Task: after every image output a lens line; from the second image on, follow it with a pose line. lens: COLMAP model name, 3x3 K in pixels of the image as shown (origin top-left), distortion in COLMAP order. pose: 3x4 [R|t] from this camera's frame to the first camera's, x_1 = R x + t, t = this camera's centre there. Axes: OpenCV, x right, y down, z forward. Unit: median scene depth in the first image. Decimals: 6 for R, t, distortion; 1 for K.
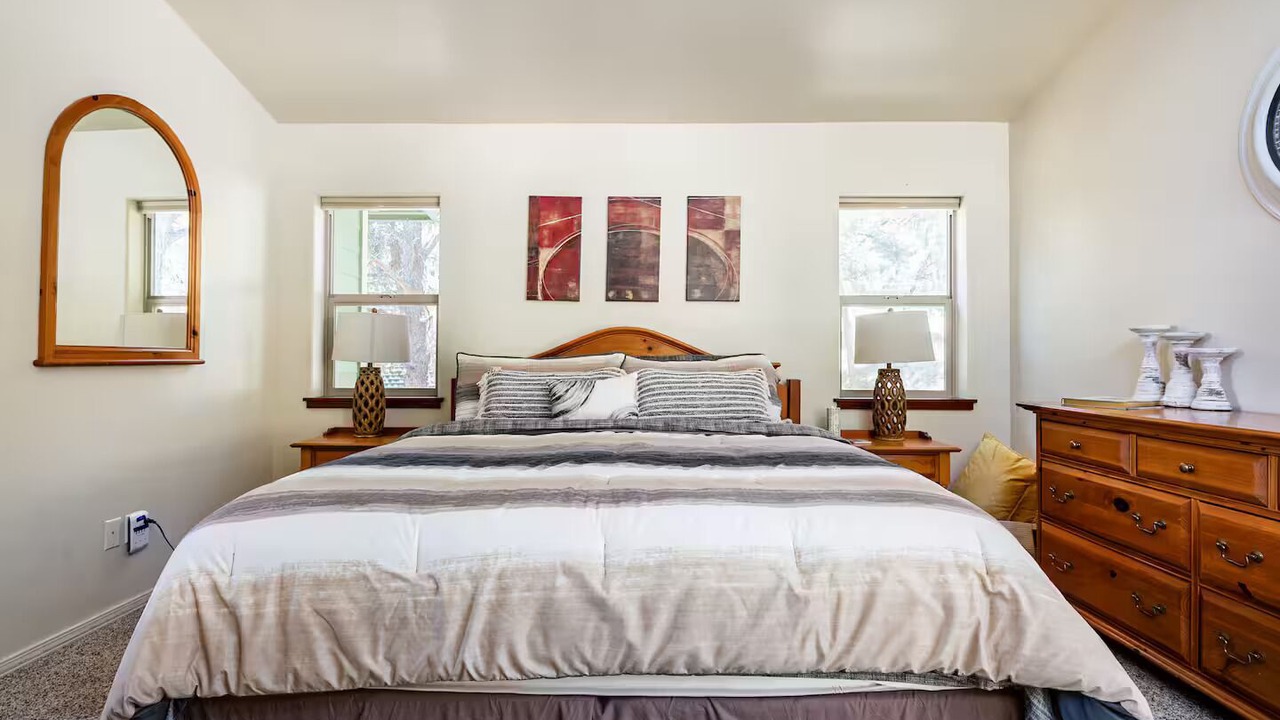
lens RADIAL K [[610.1, 0, 640.0], [0, 610.1, 360.0], [0, 0, 1]] dist [0.002250, -0.000120]
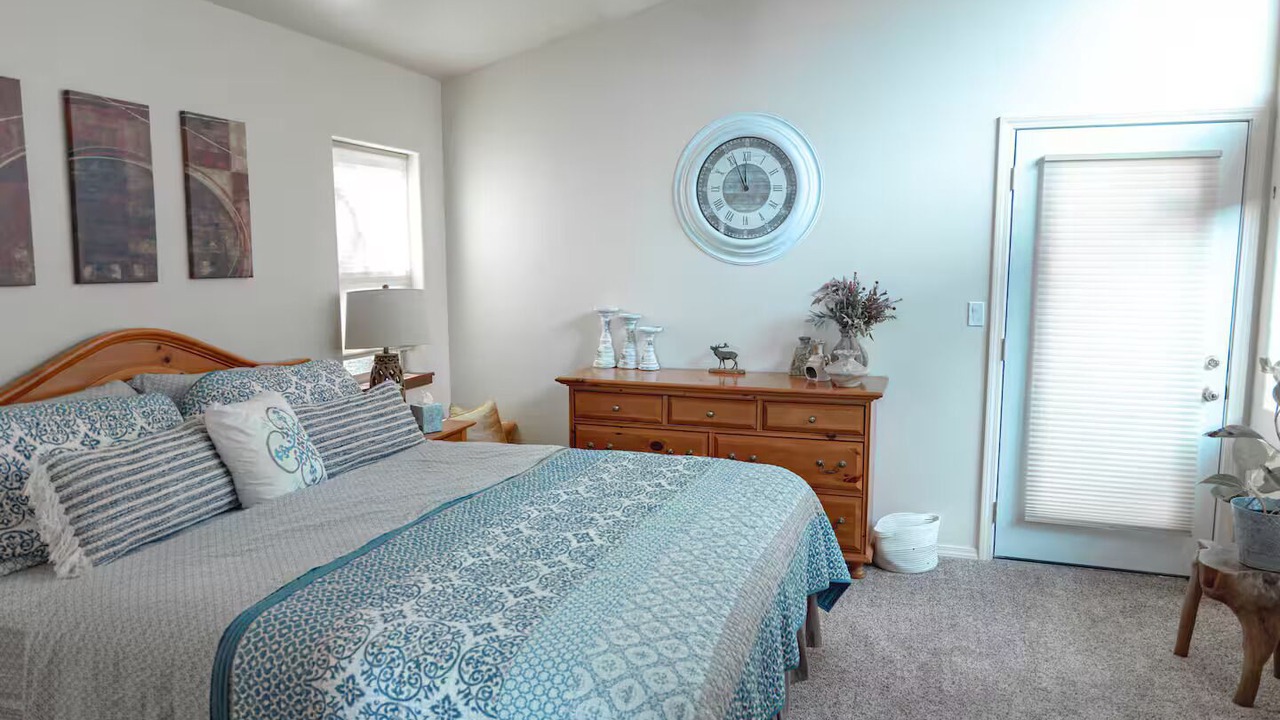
lens RADIAL K [[883.3, 0, 640.0], [0, 883.3, 360.0], [0, 0, 1]] dist [0.026731, 0.000865]
pose [[0.294440, -0.119684, 0.948146, -0.681022], [0.000738, 0.992155, 0.125010, -0.129139], [-0.955670, -0.036108, 0.292219, 0.276803]]
